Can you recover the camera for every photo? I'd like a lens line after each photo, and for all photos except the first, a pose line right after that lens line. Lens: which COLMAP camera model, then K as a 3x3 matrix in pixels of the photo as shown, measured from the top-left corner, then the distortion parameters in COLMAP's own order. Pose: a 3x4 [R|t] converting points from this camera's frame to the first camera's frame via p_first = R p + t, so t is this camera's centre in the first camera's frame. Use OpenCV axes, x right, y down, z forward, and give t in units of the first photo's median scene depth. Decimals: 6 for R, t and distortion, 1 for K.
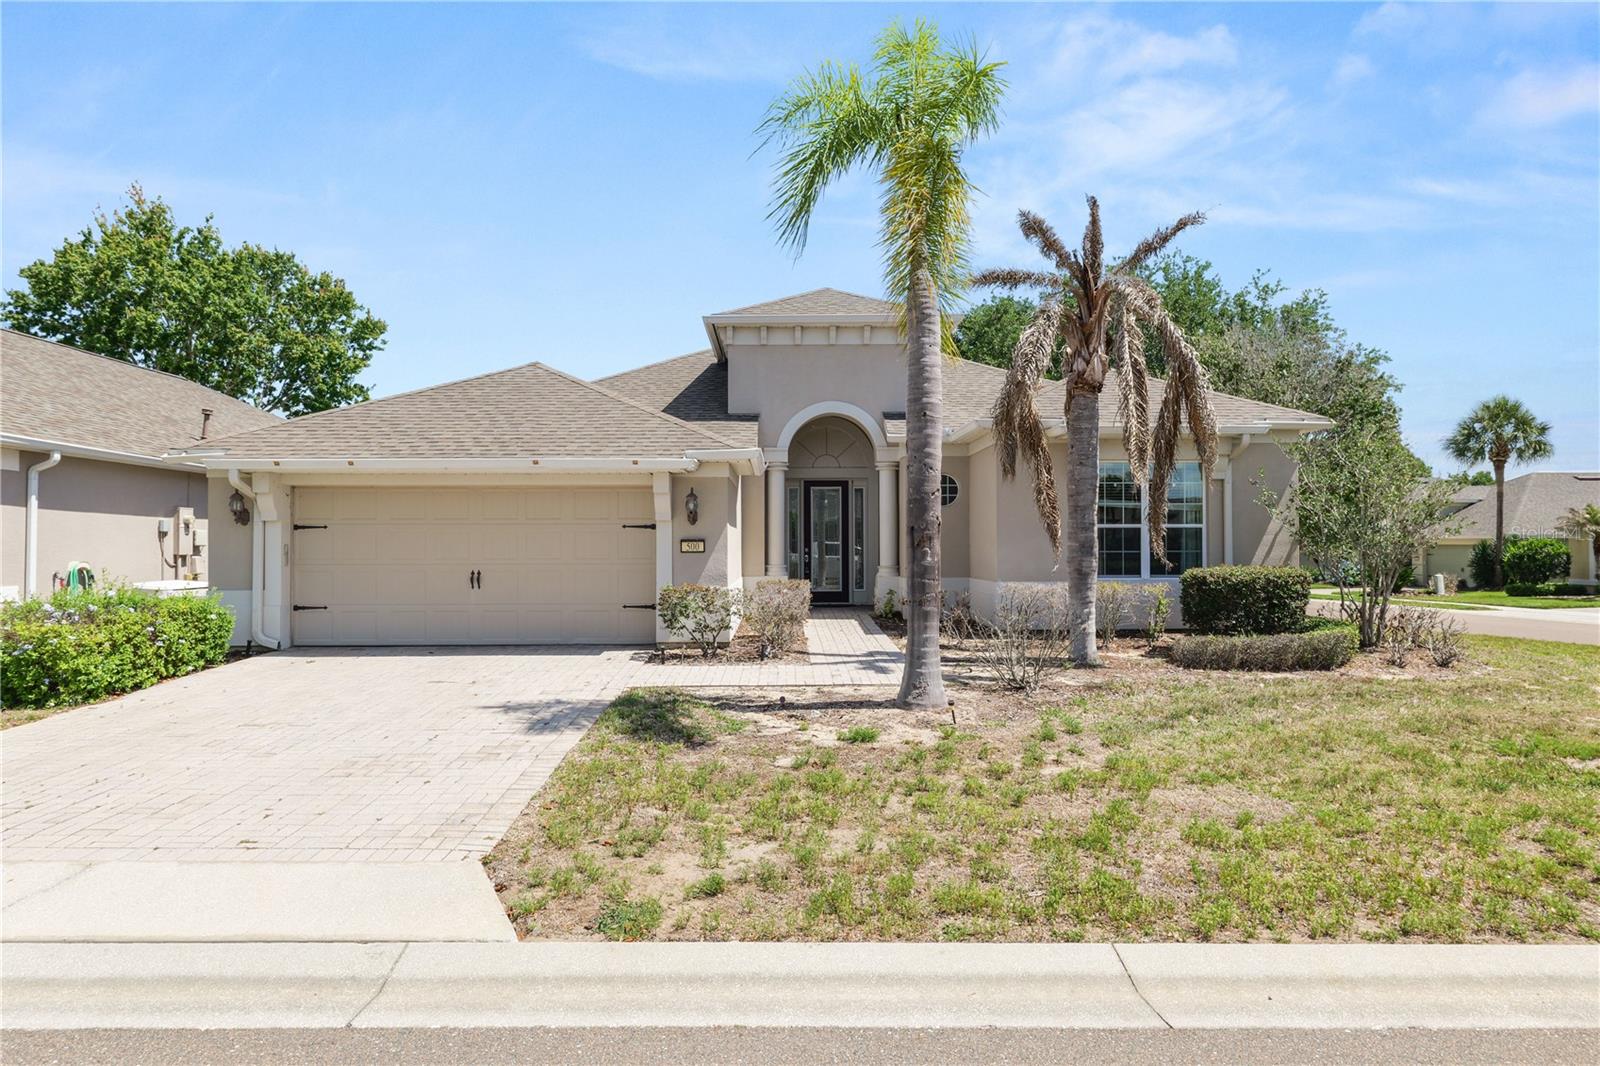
lens RADIAL K [[974.0, 0, 800.0], [0, 974.0, 533.0], [0, 0, 1]] dist [0.001305, 0.000352]
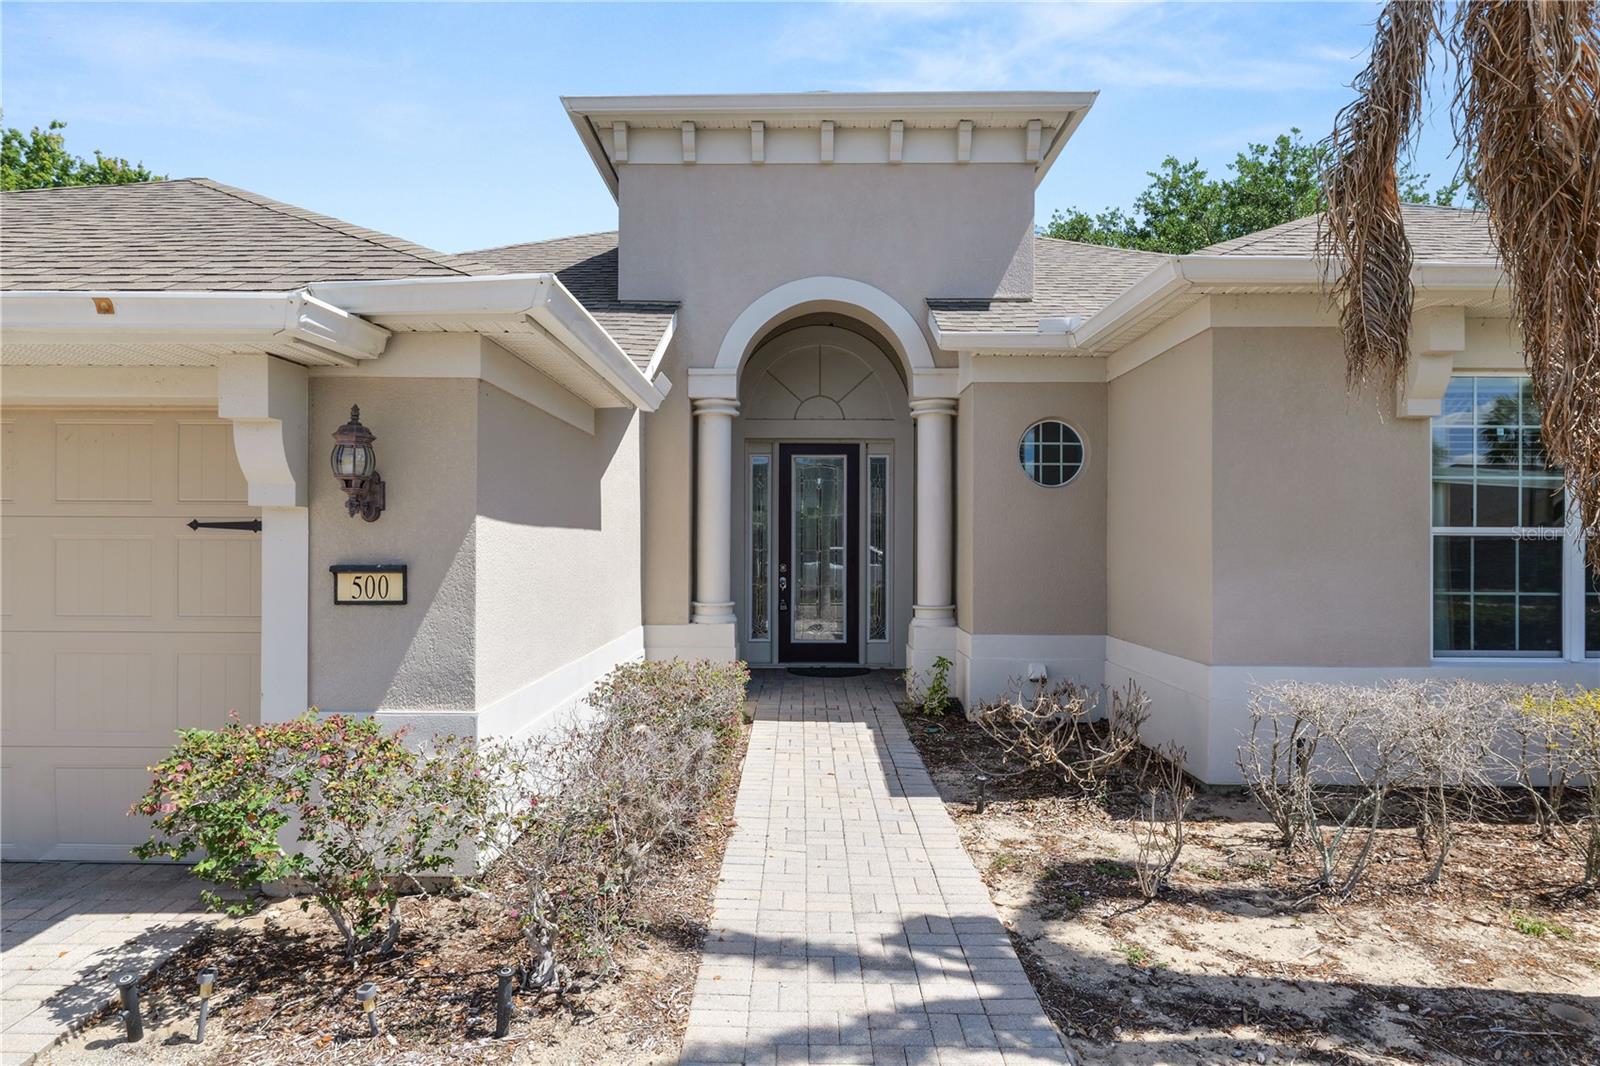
lens RADIAL K [[974.0, 0, 800.0], [0, 974.0, 533.0], [0, 0, 1]] dist [0.001305, 0.000352]
pose [[0.999678, 0.008690, -0.023844, 0.033566], [-0.008618, 0.999958, 0.003108, -0.005108], [0.023870, -0.002902, 0.999711, 0.506235]]
